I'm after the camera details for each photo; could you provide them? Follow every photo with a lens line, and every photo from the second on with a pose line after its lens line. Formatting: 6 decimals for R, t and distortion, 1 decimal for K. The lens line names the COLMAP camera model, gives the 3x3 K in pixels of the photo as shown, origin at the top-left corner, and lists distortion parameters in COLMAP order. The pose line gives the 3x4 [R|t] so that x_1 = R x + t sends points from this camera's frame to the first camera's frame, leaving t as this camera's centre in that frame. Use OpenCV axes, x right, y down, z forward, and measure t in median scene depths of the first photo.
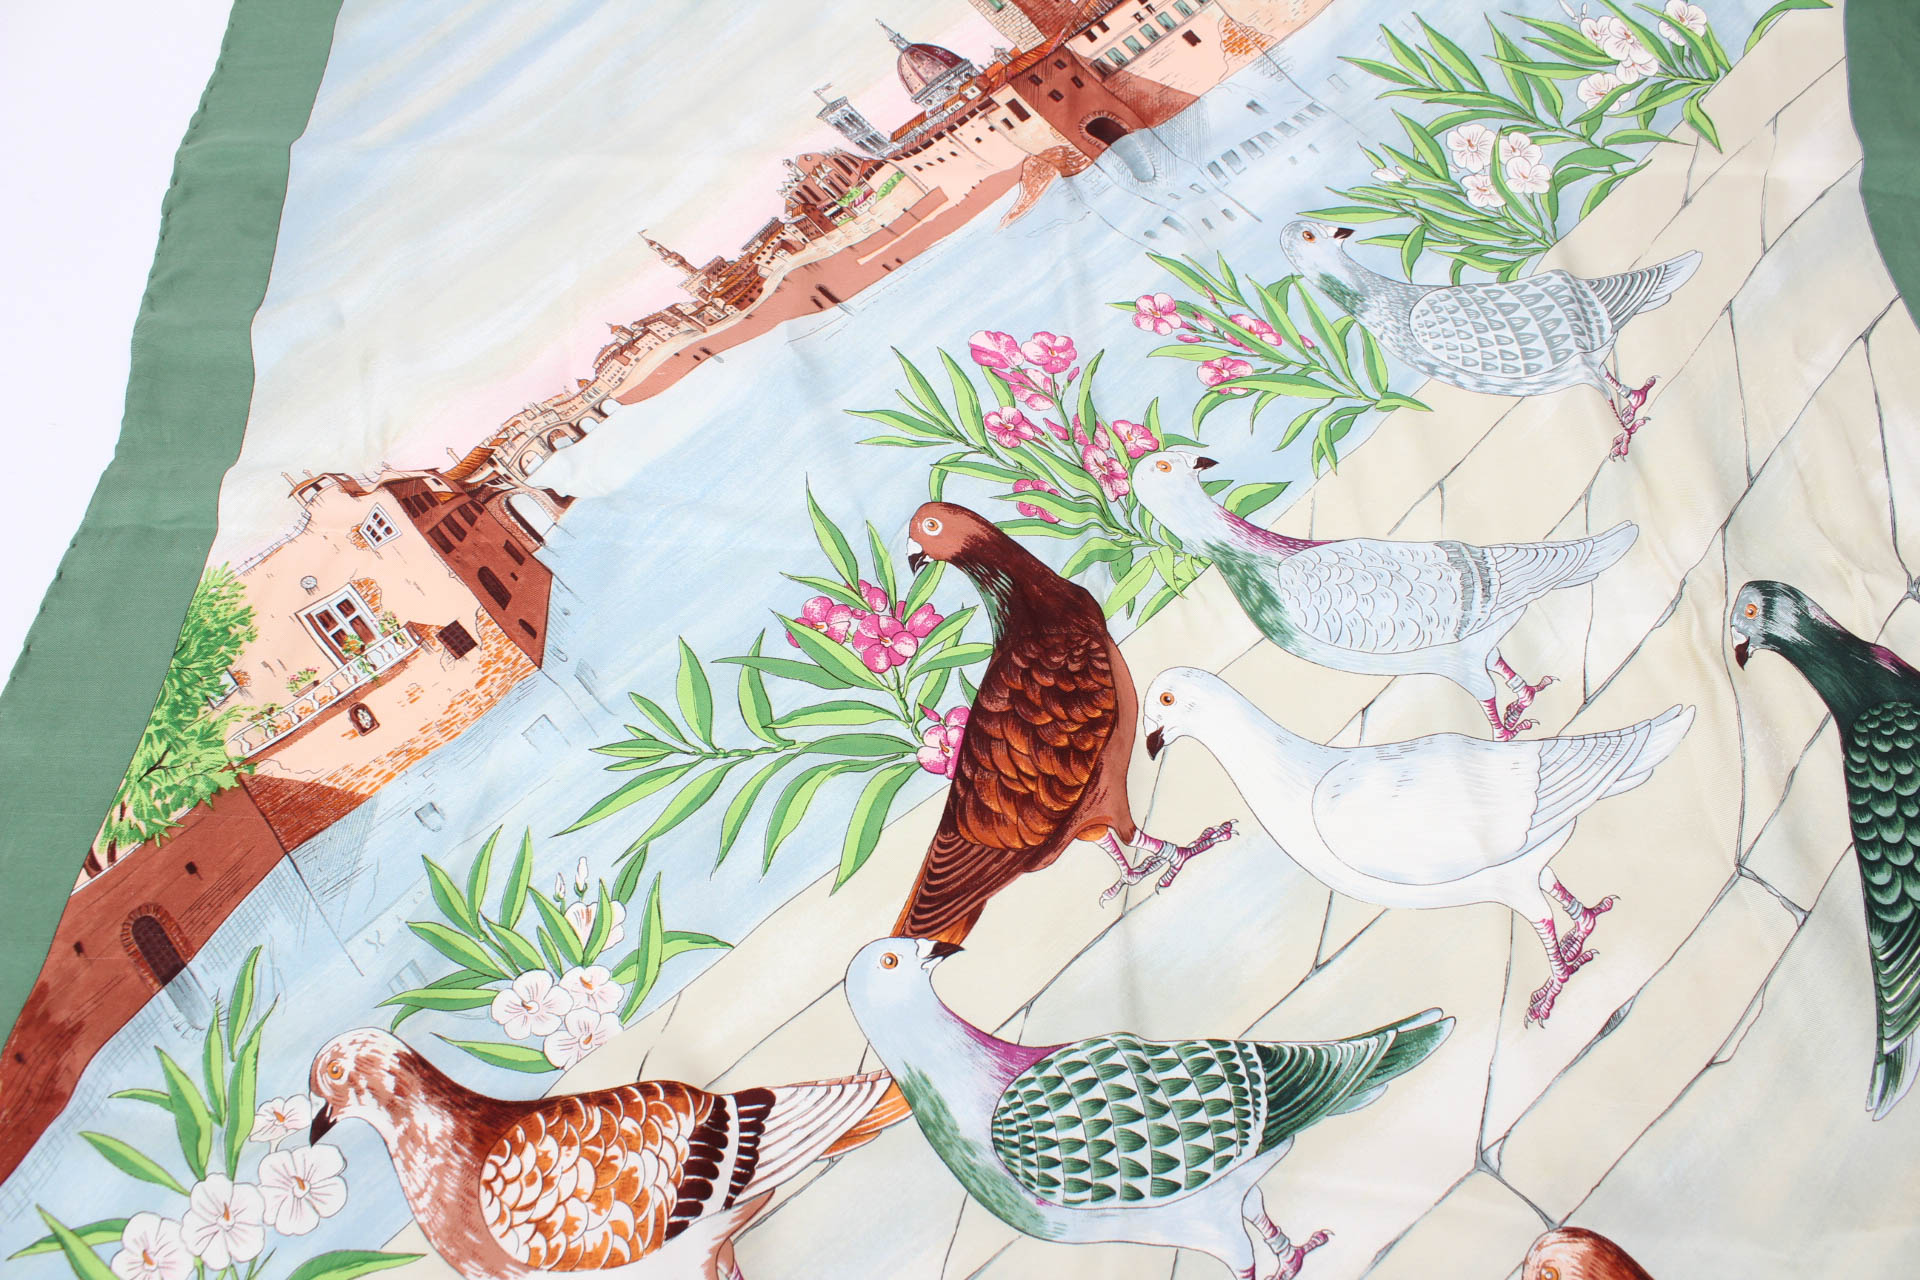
lens RADIAL K [[1555.8, 0, 951.1], [0, 1555.8, 645.5], [0, 0, 1]] dist [-0.169516, 0.137968]
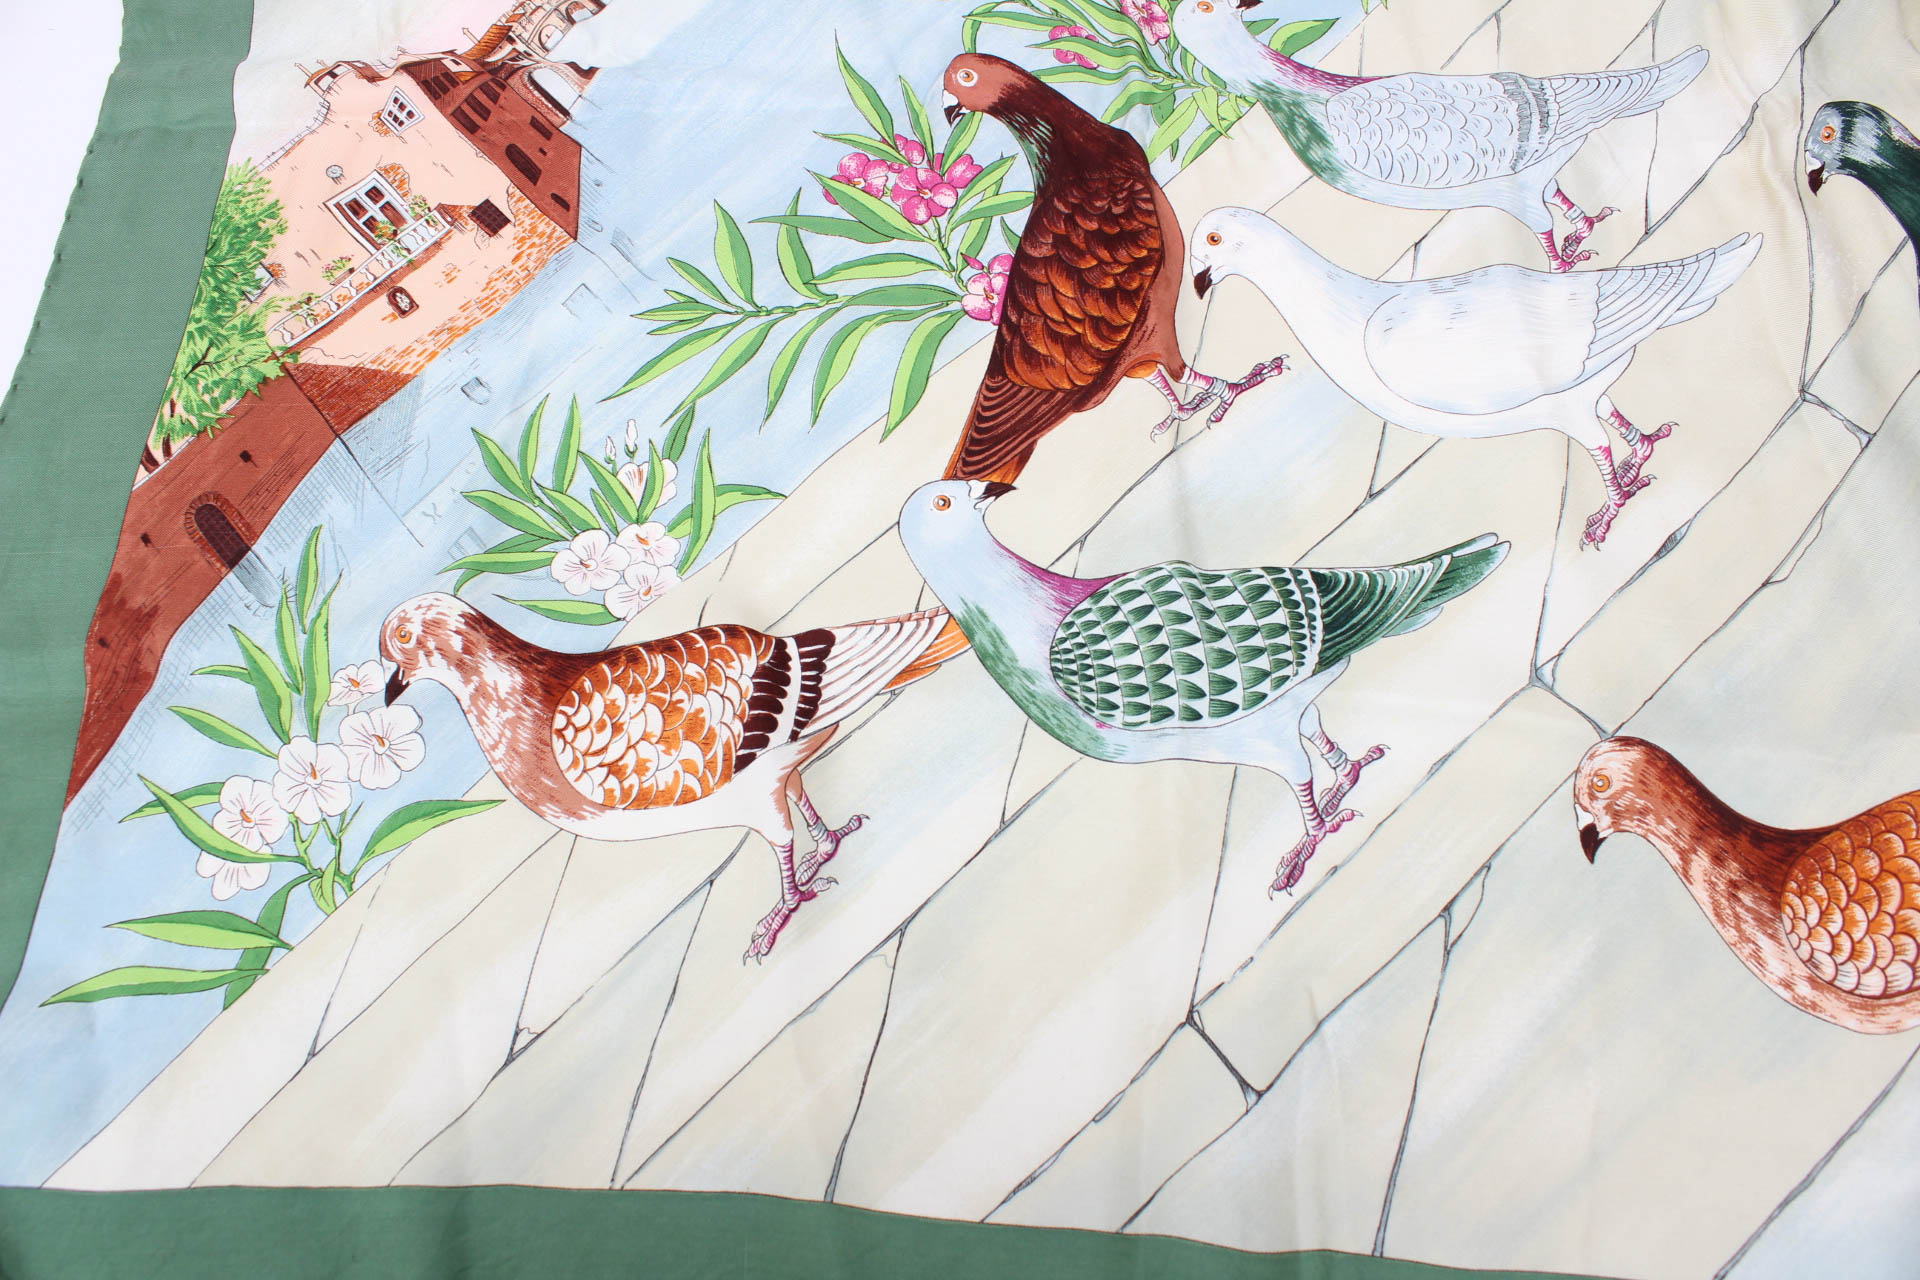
lens RADIAL K [[1555.8, 0, 946.6], [0, 1555.8, 640.5], [0, 0, 1]] dist [-0.169516, 0.137968]
pose [[0.998674, -0.036071, -0.036736, -0.002942], [0.042807, 0.978199, 0.203211, 0.077094], [0.028605, -0.204514, 0.978446, -0.002966]]
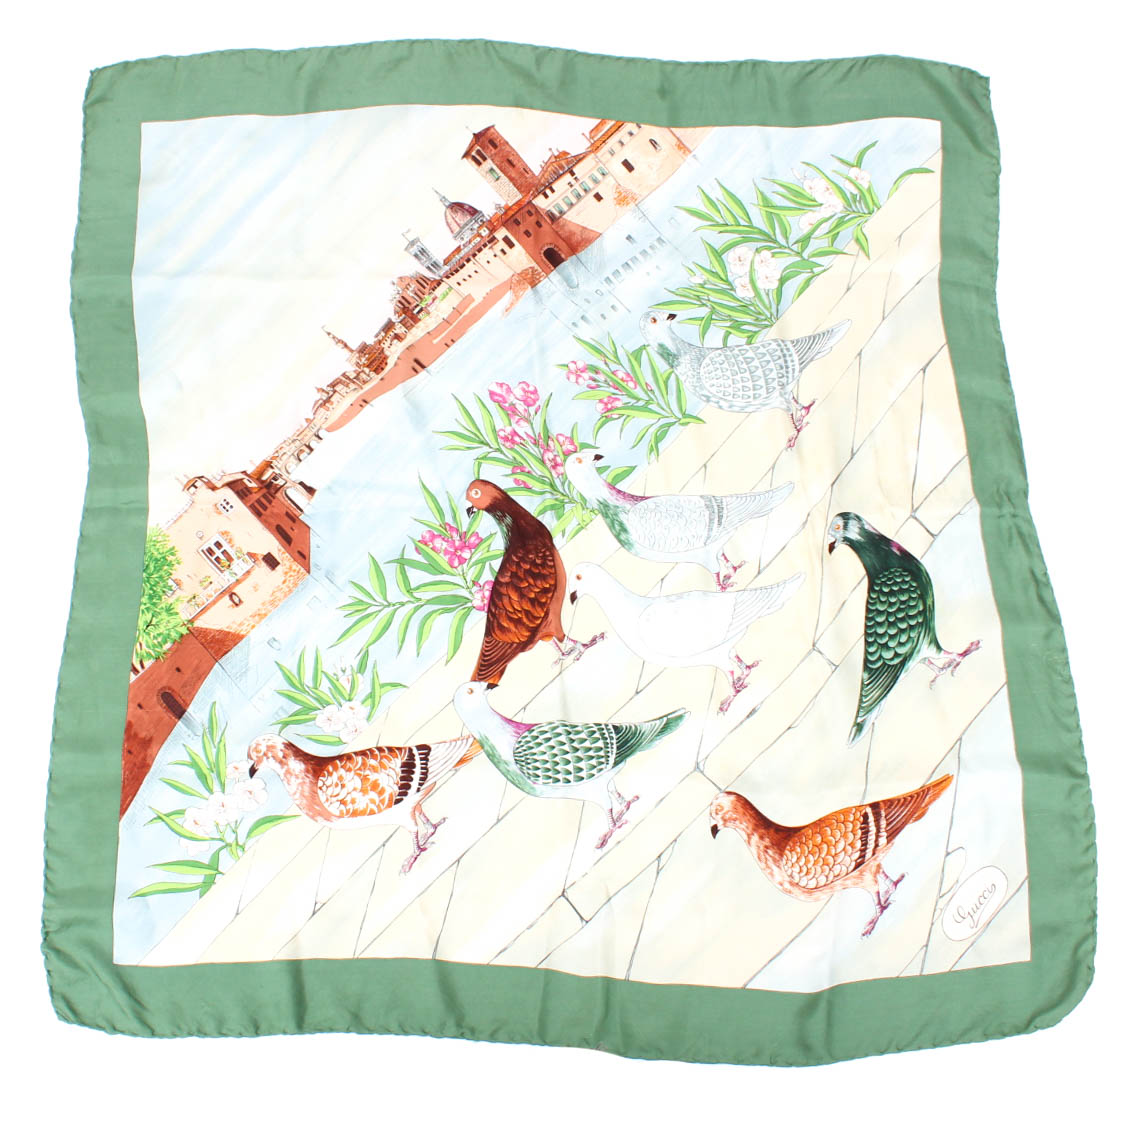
lens RADIAL K [[1582.1, 0, 482.5], [0, 1582.1, 503.3], [0, 0, 1]] dist [-0.149427, 0.000000]
pose [[0.999098, -0.032376, 0.027491, -0.069083], [0.025494, 0.974819, 0.221534, -0.600420], [-0.033971, -0.220634, 0.974765, -1.297394]]
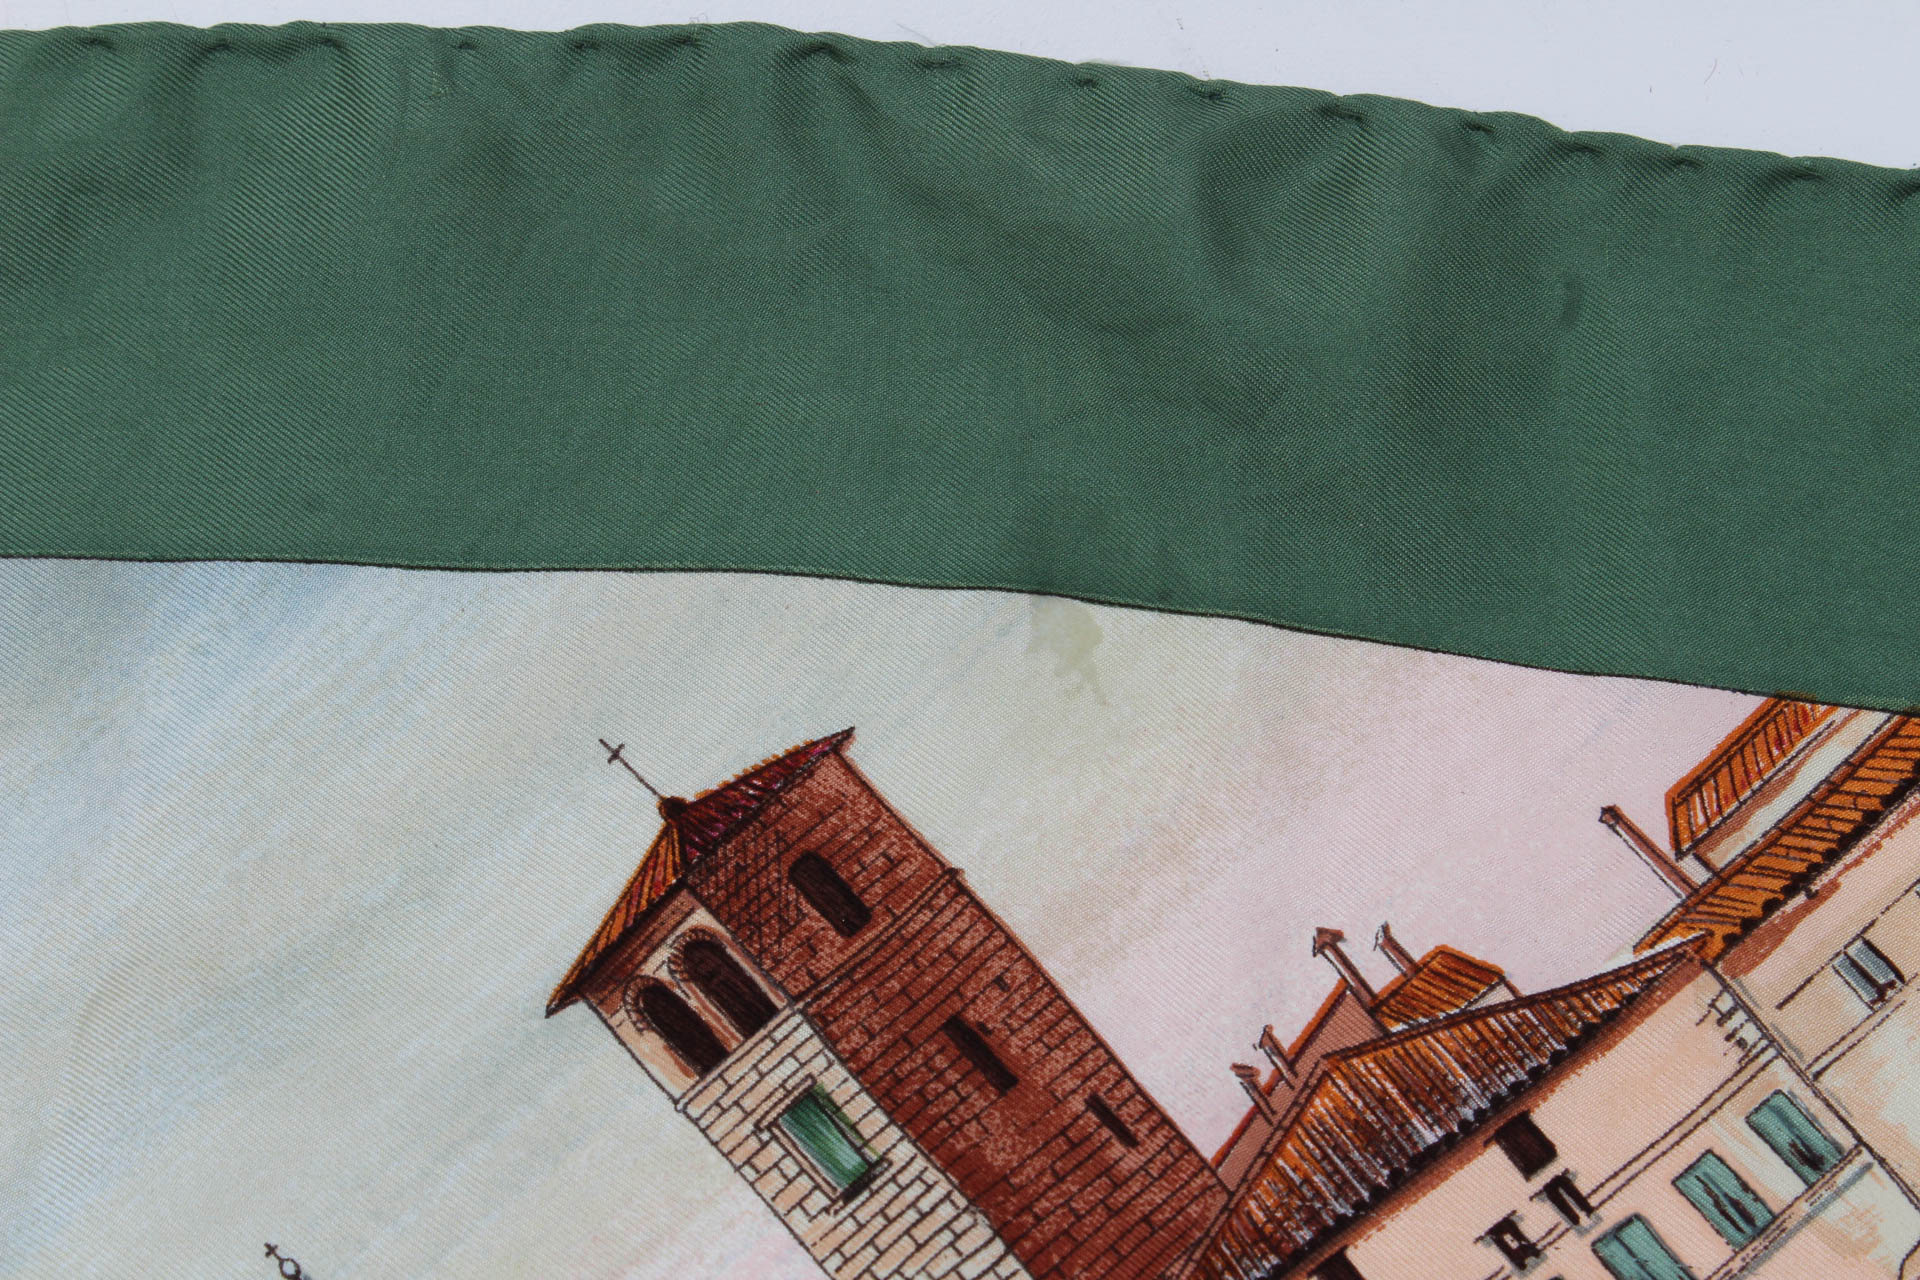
lens RADIAL K [[4383.6, 0, 950.2], [0, 4383.6, 645.2], [0, 0, 1]] dist [0.077474, 0.000000]
pose [[0.999953, 0.000465, 0.009720, 0.051066], [0.002269, 0.960188, -0.279345, -0.418980], [-0.009463, 0.279353, 0.960142, 0.505555]]
